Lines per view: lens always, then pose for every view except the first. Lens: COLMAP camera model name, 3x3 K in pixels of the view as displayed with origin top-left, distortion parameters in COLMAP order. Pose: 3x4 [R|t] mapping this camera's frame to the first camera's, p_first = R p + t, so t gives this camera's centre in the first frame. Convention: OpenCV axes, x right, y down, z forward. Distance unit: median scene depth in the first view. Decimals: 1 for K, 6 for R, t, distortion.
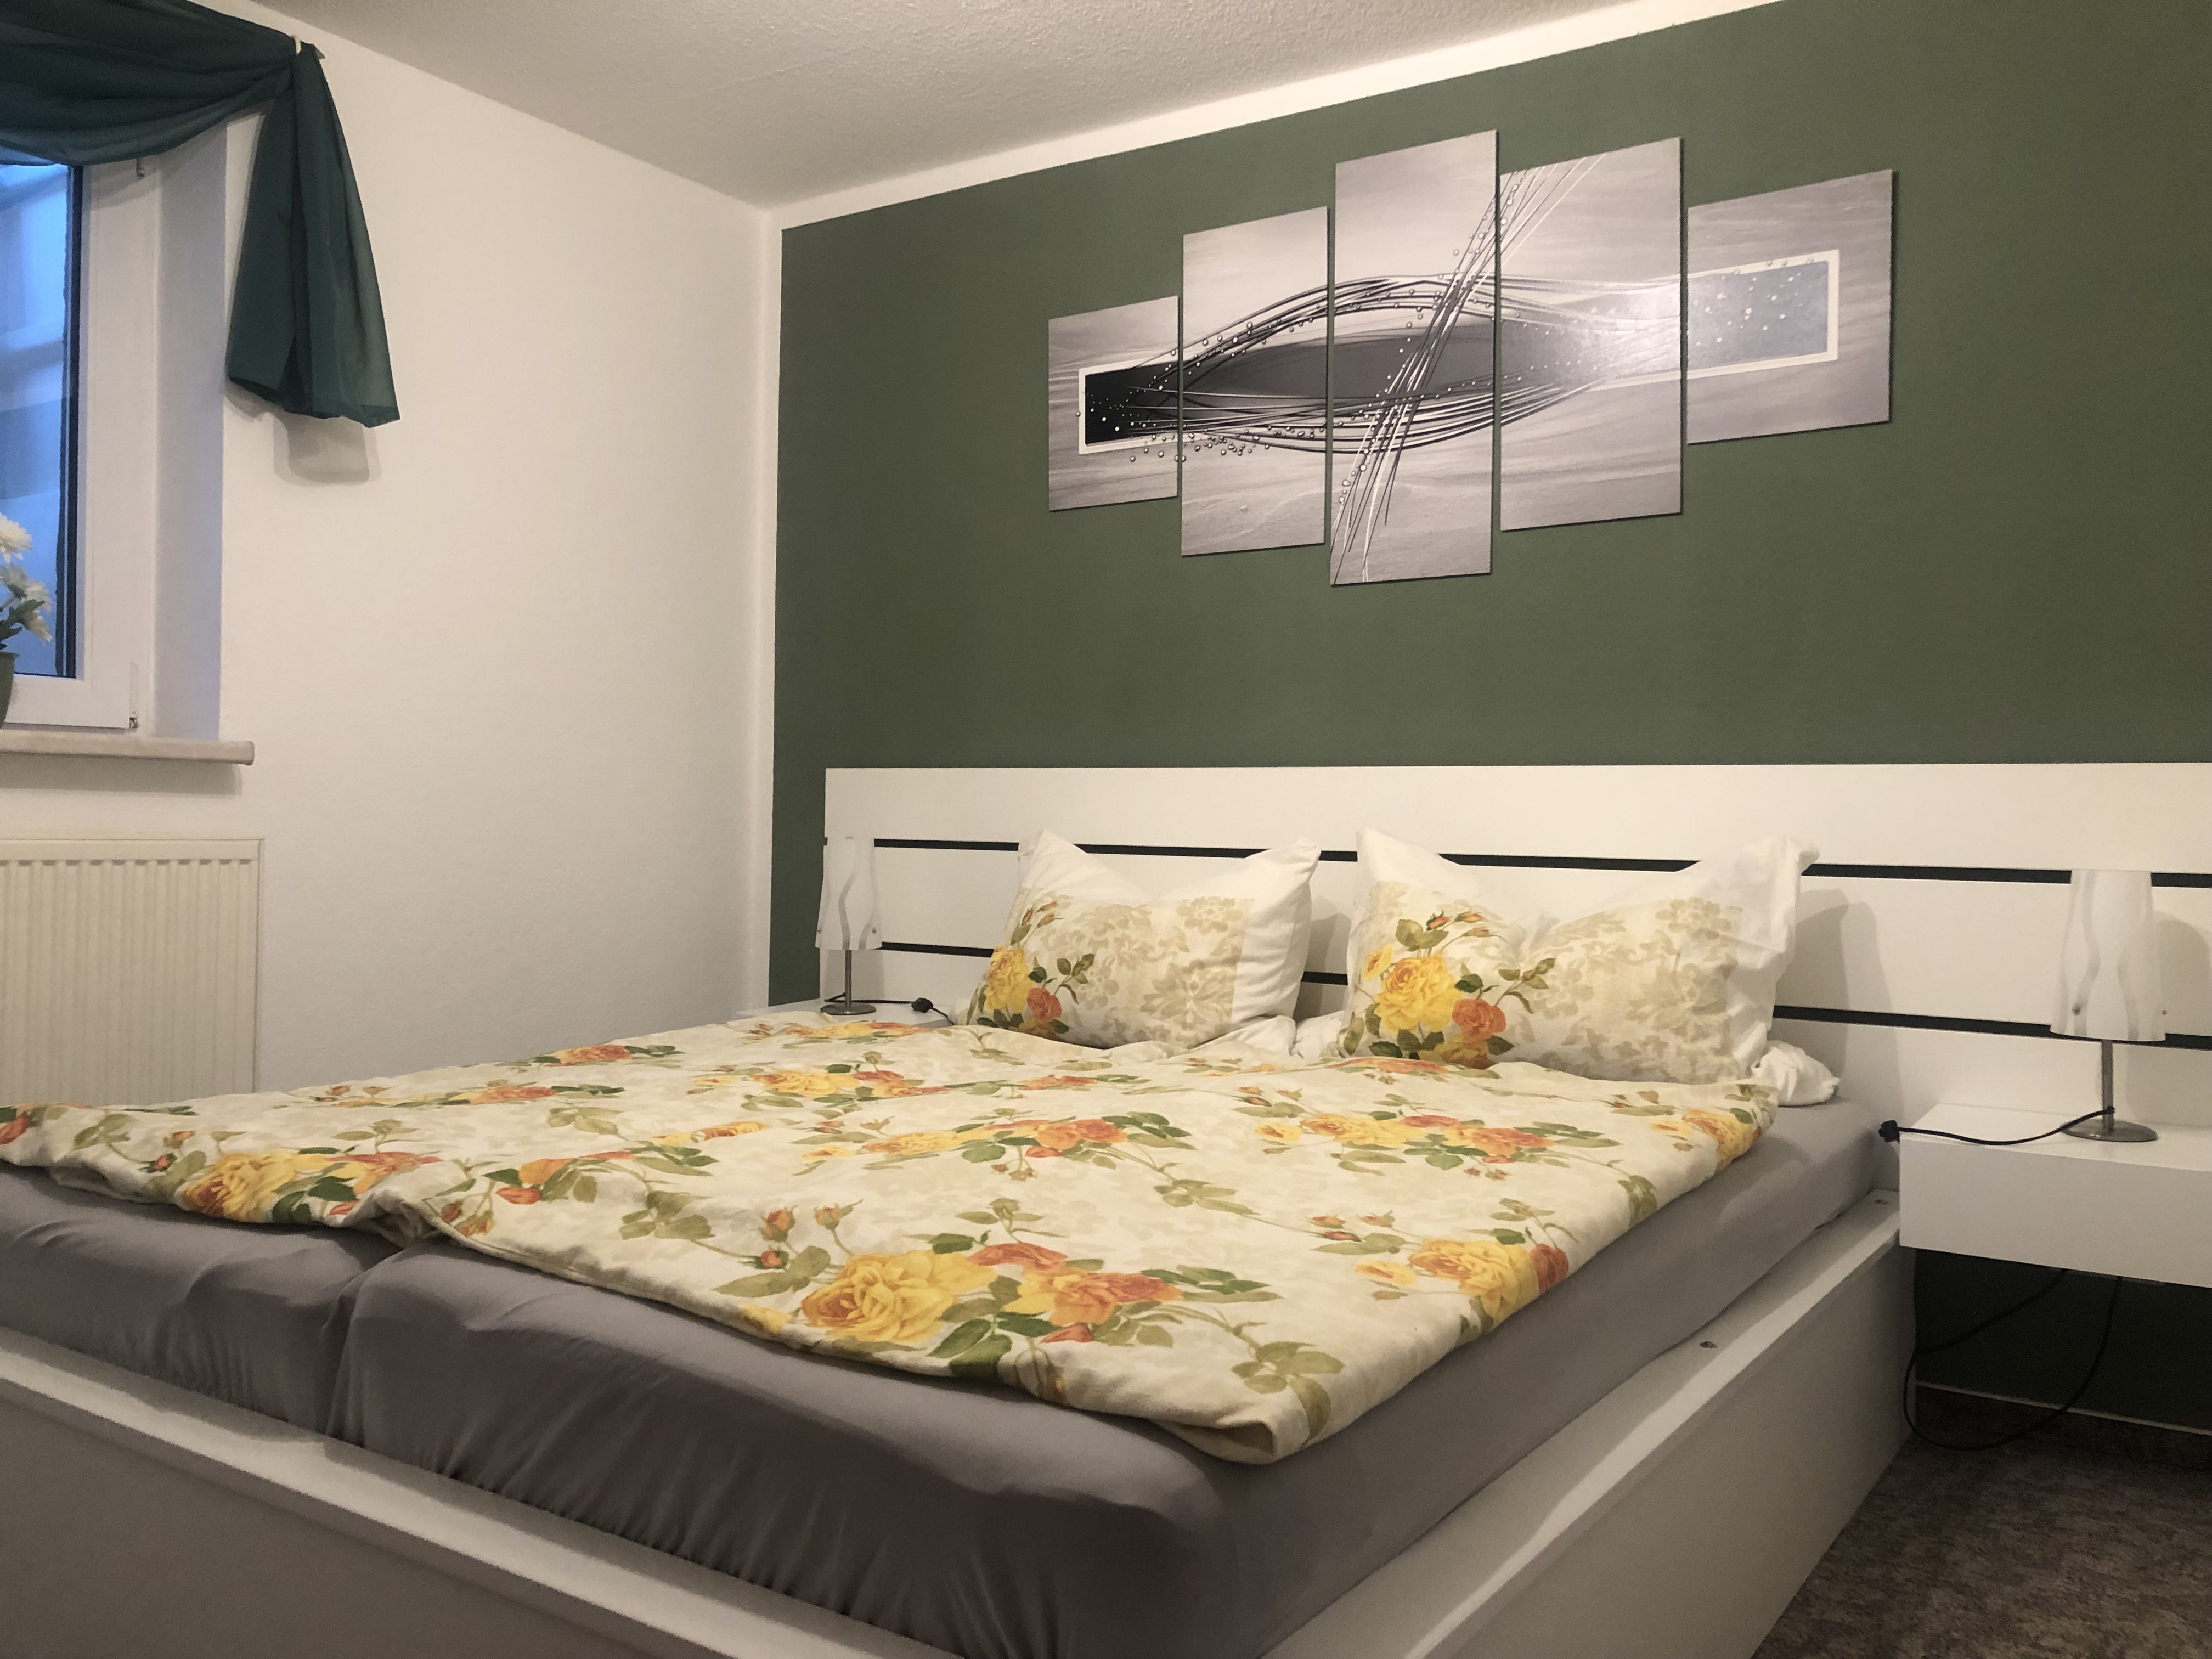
lens RADIAL K [[1781.9, 0, 1107.9], [0, 1781.9, 821.2], [0, 0, 1]] dist [0.034232, -0.000543]
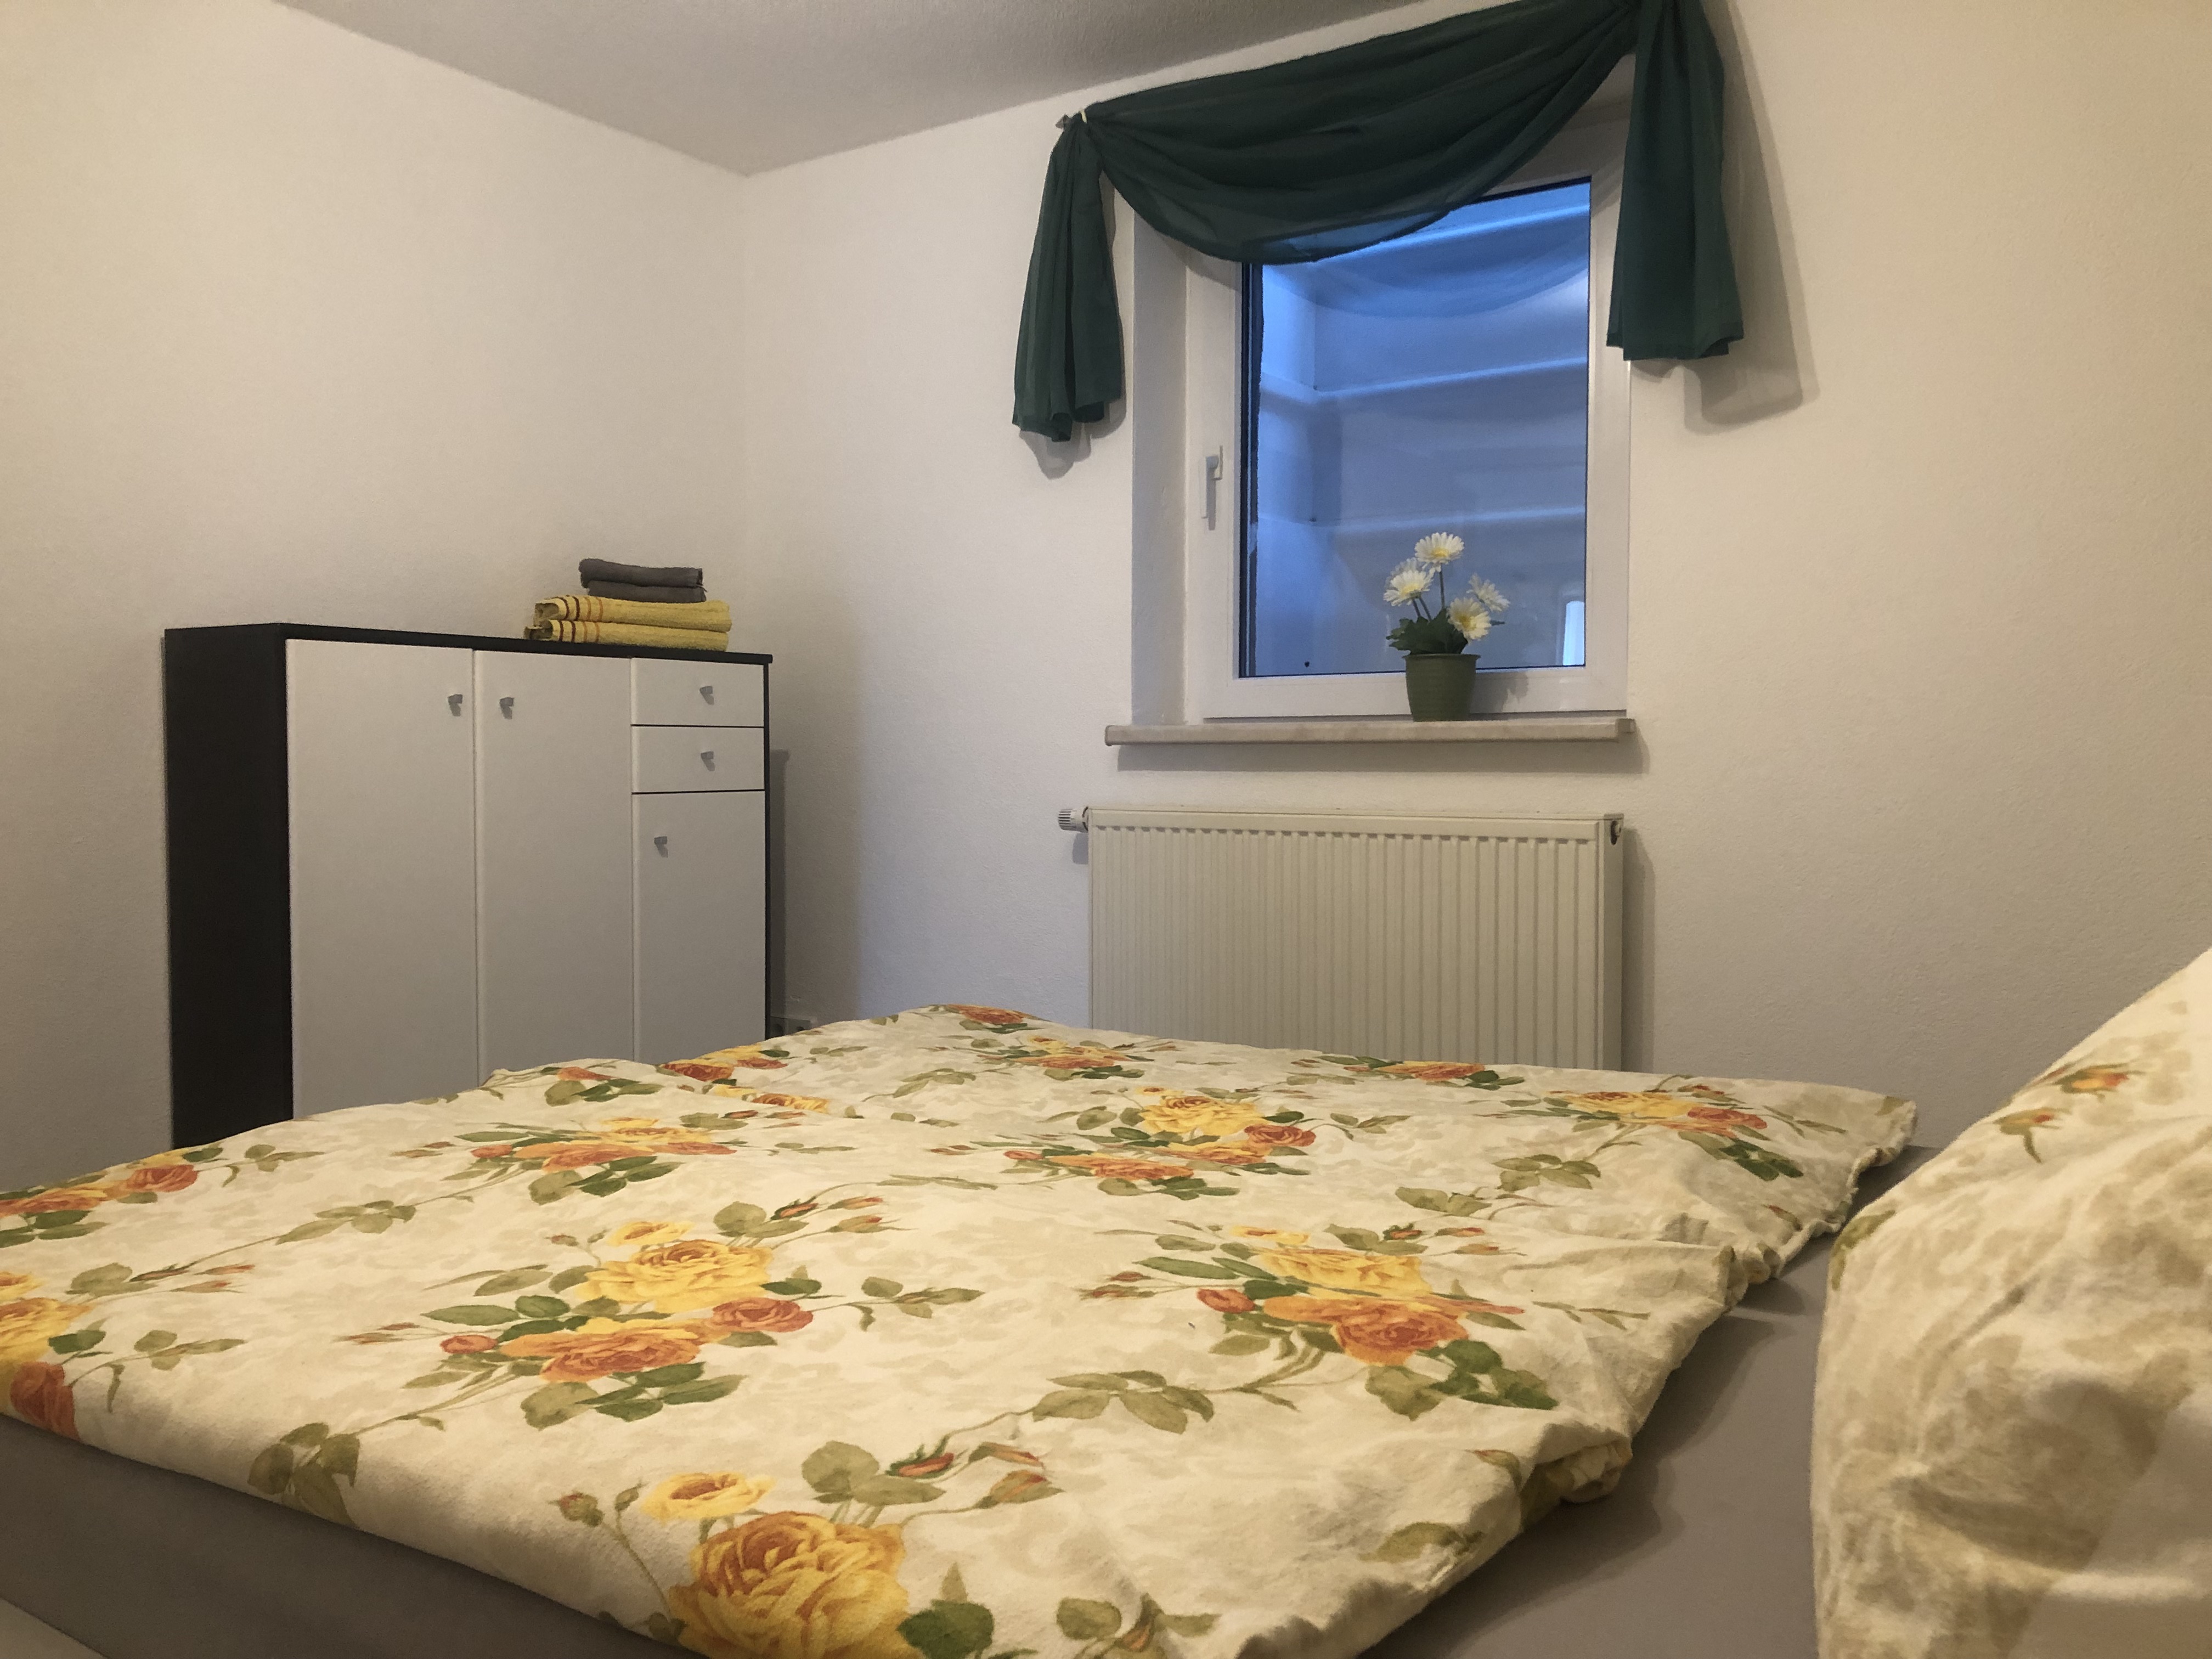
lens RADIAL K [[1781.9, 0, 1108.9], [0, 1781.9, 830.2], [0, 0, 1]] dist [0.034232, -0.000543]
pose [[-0.020870, 0.011953, -0.999711, 0.585614], [-0.008622, 0.999889, 0.012135, 0.008013], [0.999745, 0.008873, -0.020764, 0.886812]]
